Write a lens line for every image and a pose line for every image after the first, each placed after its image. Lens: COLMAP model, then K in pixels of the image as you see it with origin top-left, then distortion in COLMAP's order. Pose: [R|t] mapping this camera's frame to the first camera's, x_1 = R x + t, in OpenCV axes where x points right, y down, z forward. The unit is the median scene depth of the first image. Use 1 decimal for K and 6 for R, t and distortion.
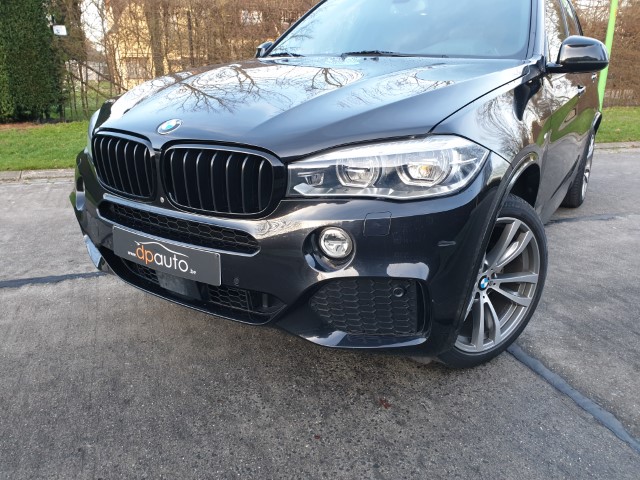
lens RADIAL K [[503.8, 0, 326.8], [0, 503.8, 252.3], [0, 0, 1]] dist [0.038063, -0.033358]
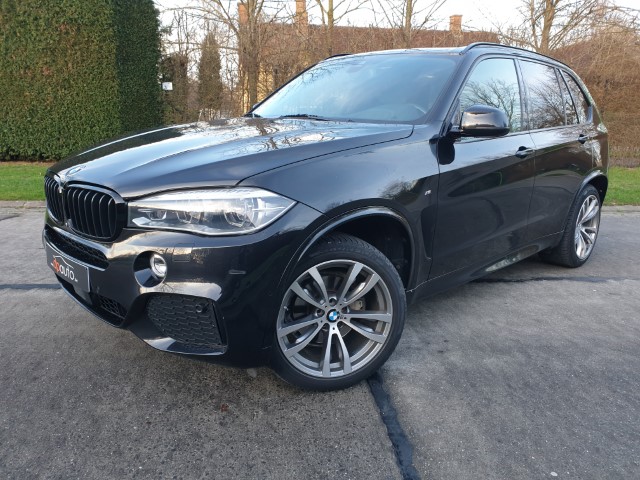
lens RADIAL K [[503.8, 0, 321.8], [0, 503.8, 248.7], [0, 0, 1]] dist [0.038063, -0.033358]
pose [[0.973455, 0.072051, -0.217243, 0.621270], [-0.092150, 0.992209, -0.083843, 0.009150], [0.209509, 0.101636, 0.972510, -0.150335]]
